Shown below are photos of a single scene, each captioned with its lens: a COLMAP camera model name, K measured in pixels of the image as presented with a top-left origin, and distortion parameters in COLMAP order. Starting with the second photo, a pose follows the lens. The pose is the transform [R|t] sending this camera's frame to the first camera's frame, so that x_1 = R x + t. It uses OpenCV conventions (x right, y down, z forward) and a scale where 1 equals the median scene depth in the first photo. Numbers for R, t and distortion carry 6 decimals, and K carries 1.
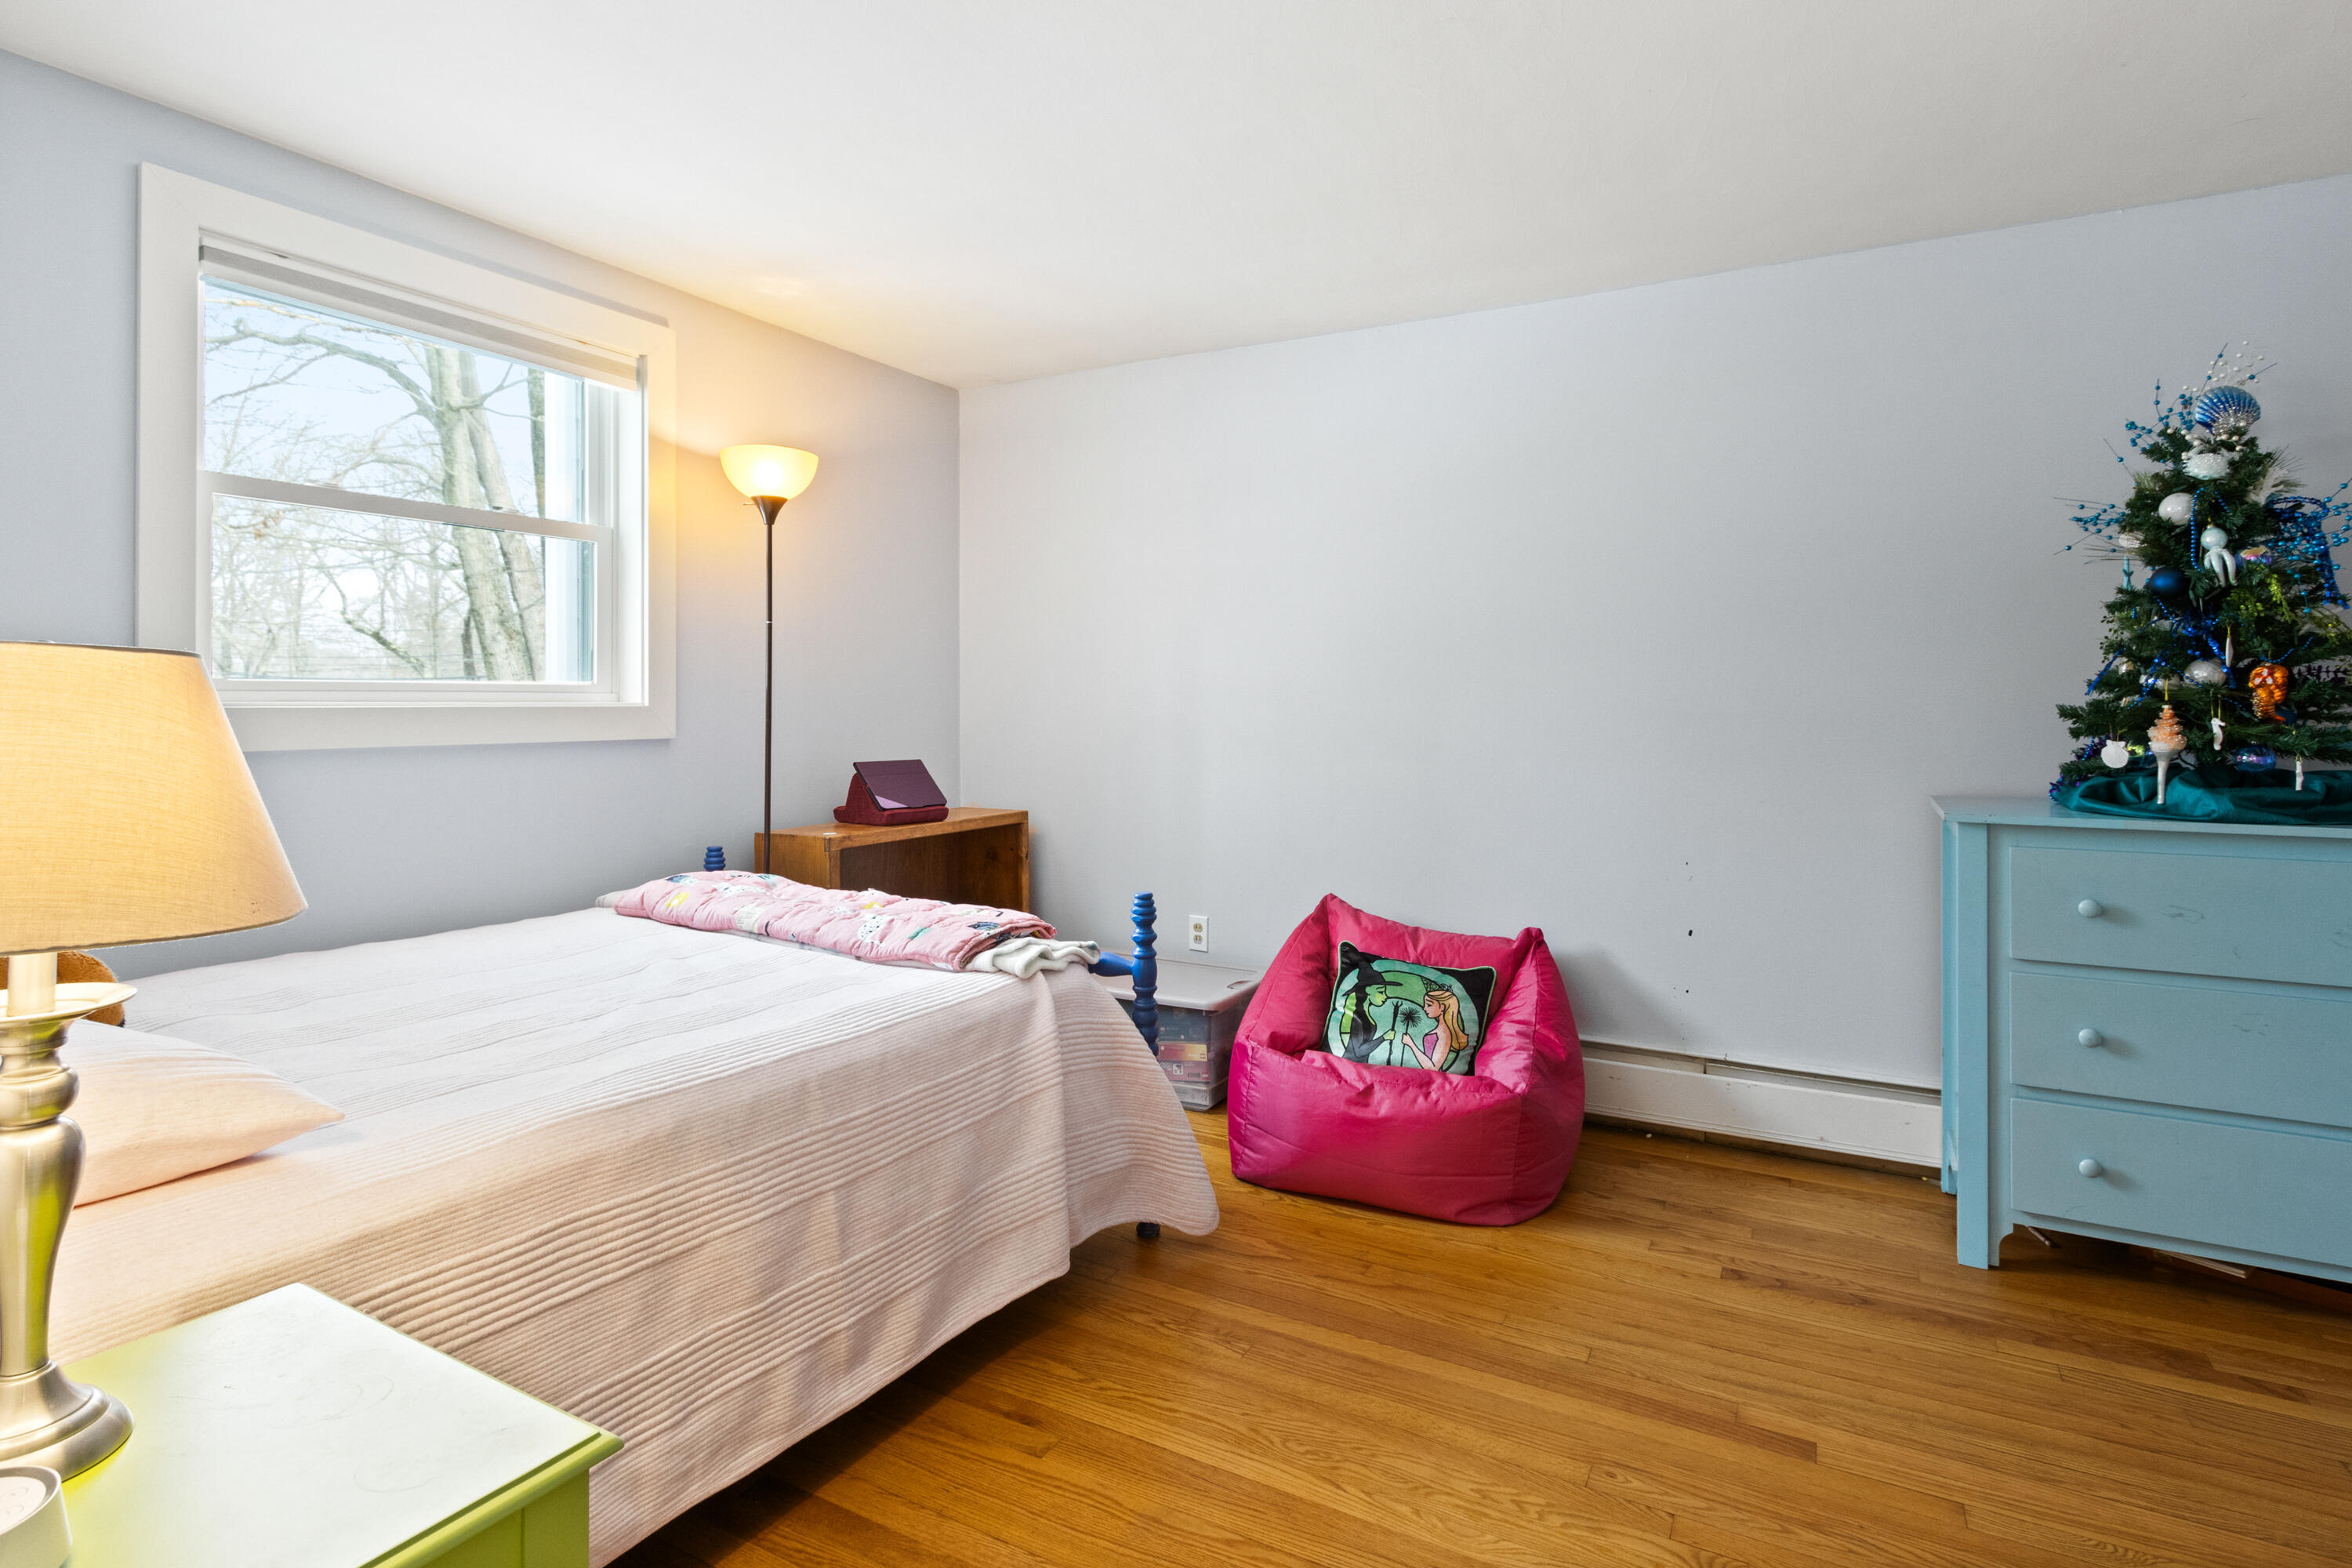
lens RADIAL K [[1180.3, 0, 1173.5], [0, 1180.3, 701.0], [0, 0, 1]] dist [0.013041, 0.000209]
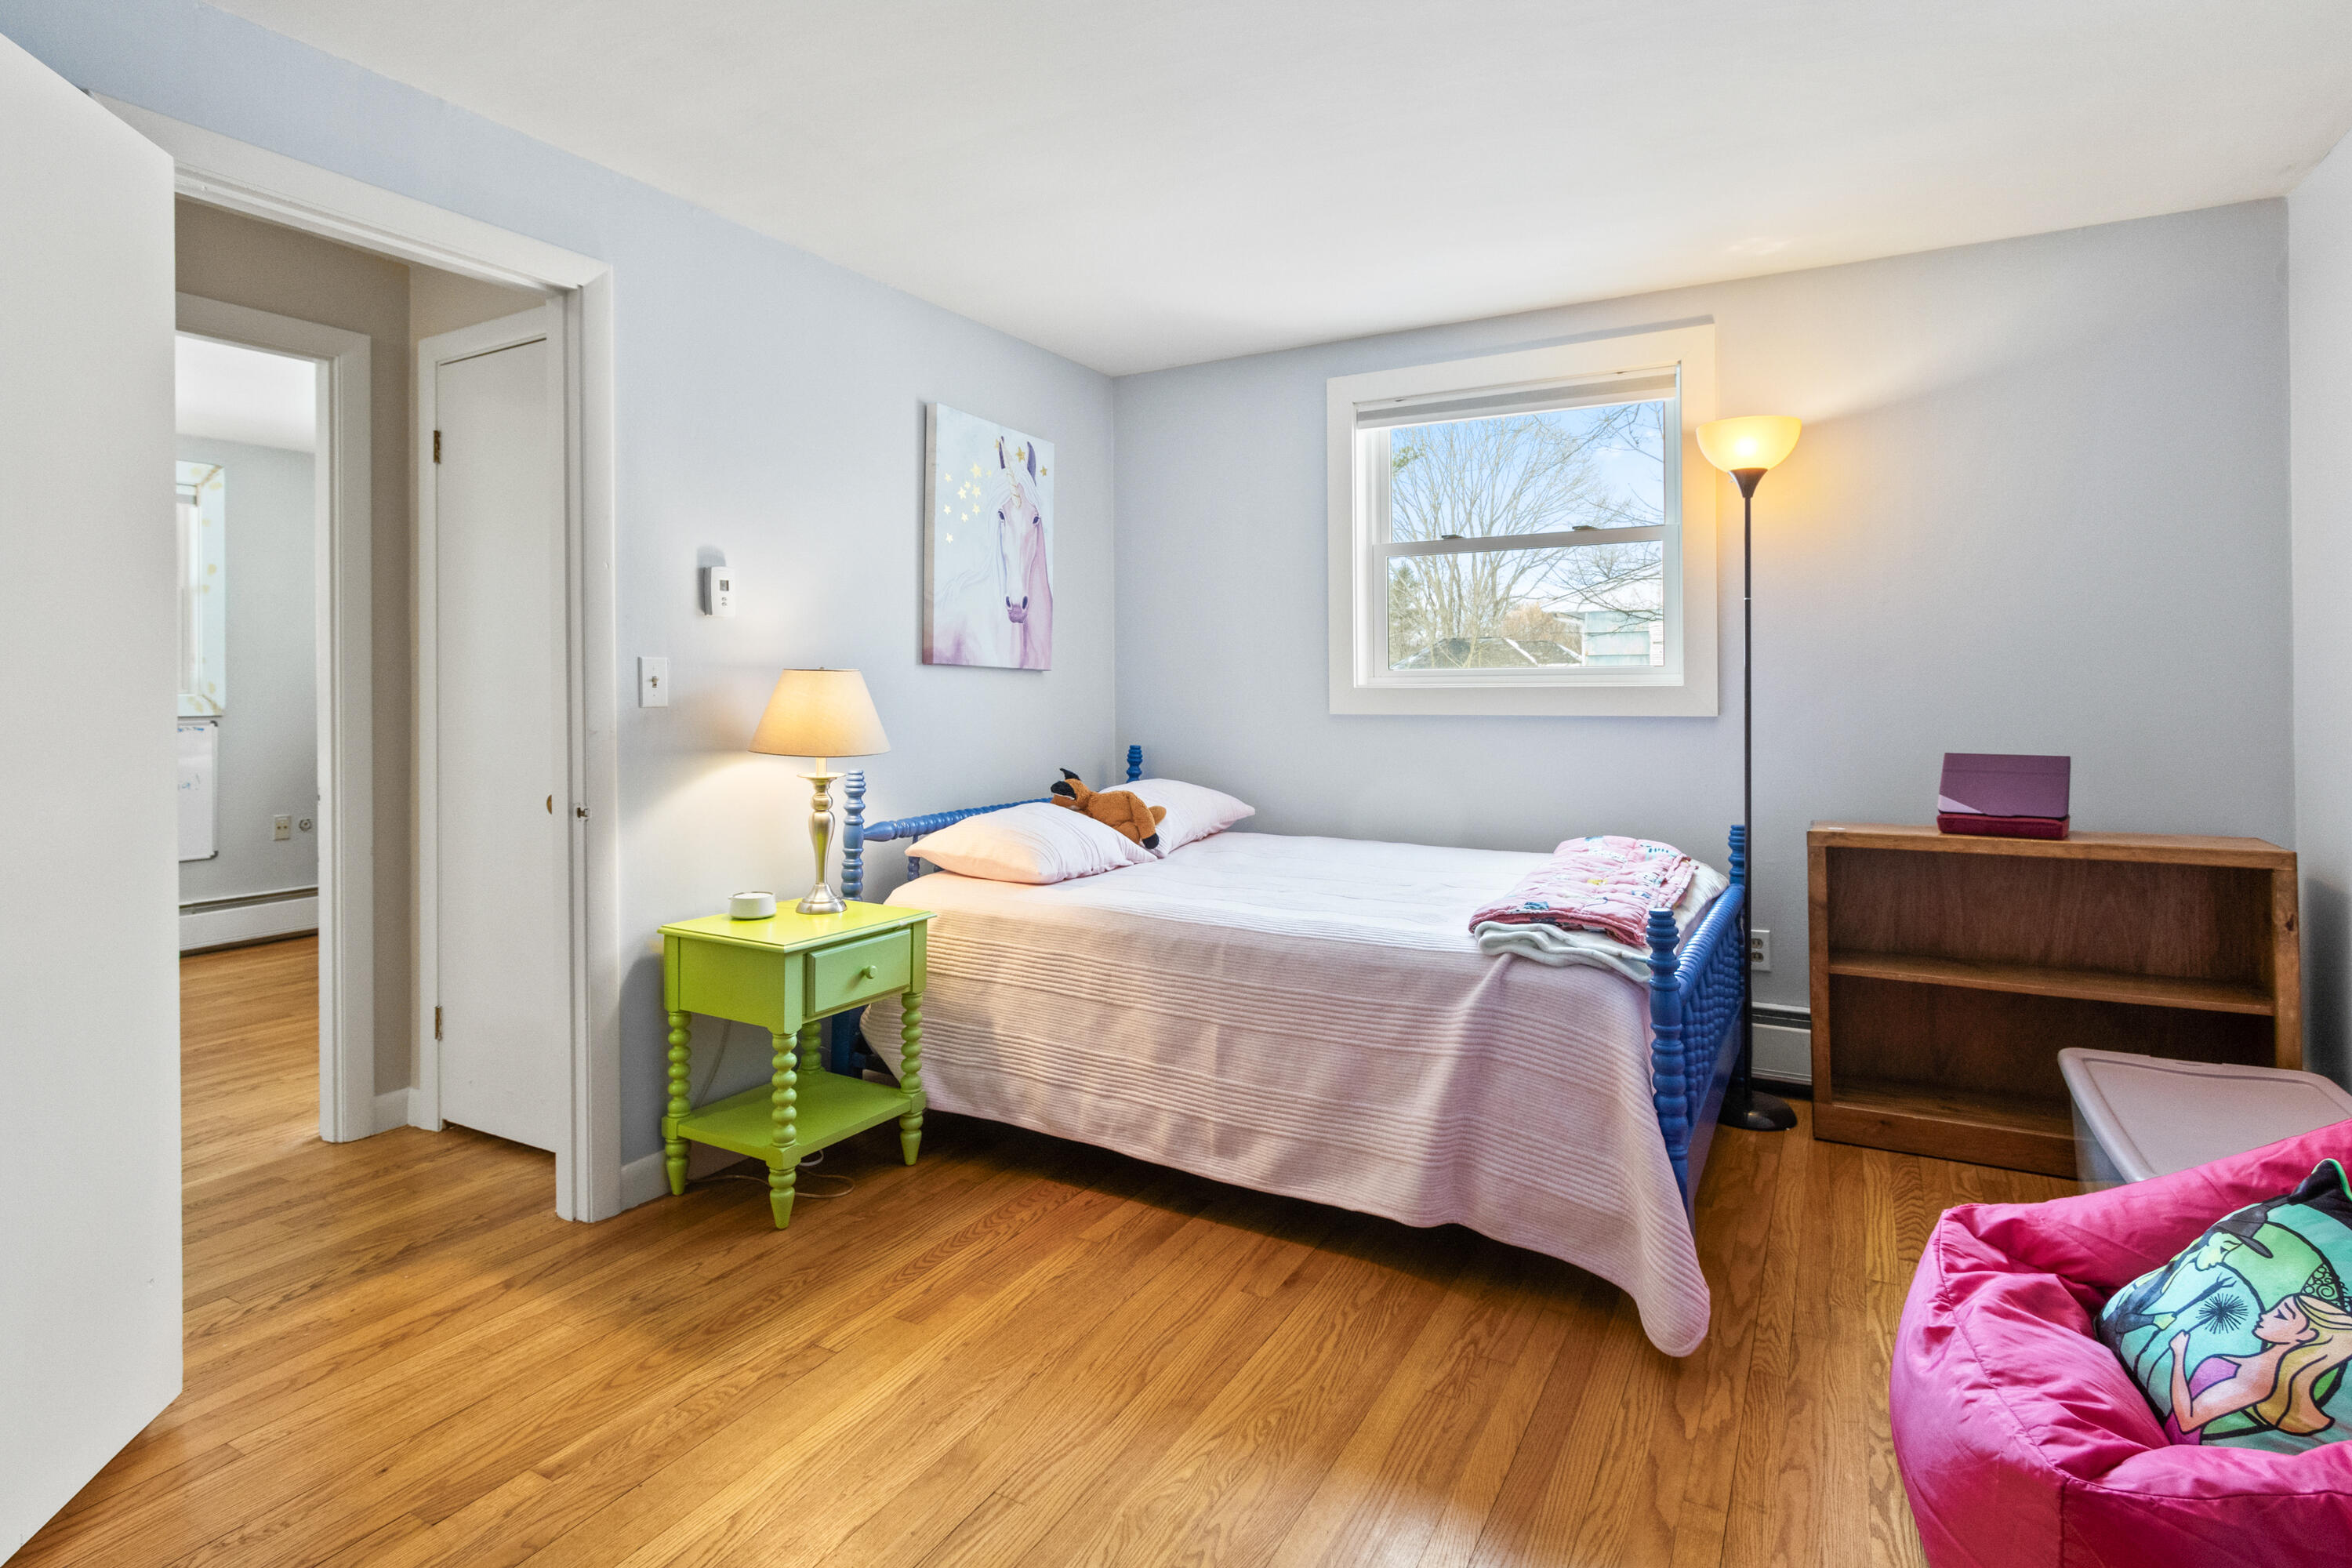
lens RADIAL K [[1208.1, 0, 1168.7], [0, 1208.1, 681.0], [0, 0, 1]] dist [-0.000219, -0.000063]
pose [[0.011237, -0.003908, -0.999929, 1.156016], [0.006225, 0.999973, -0.003838, 0.004365], [0.999917, -0.006181, 0.011261, 0.917215]]
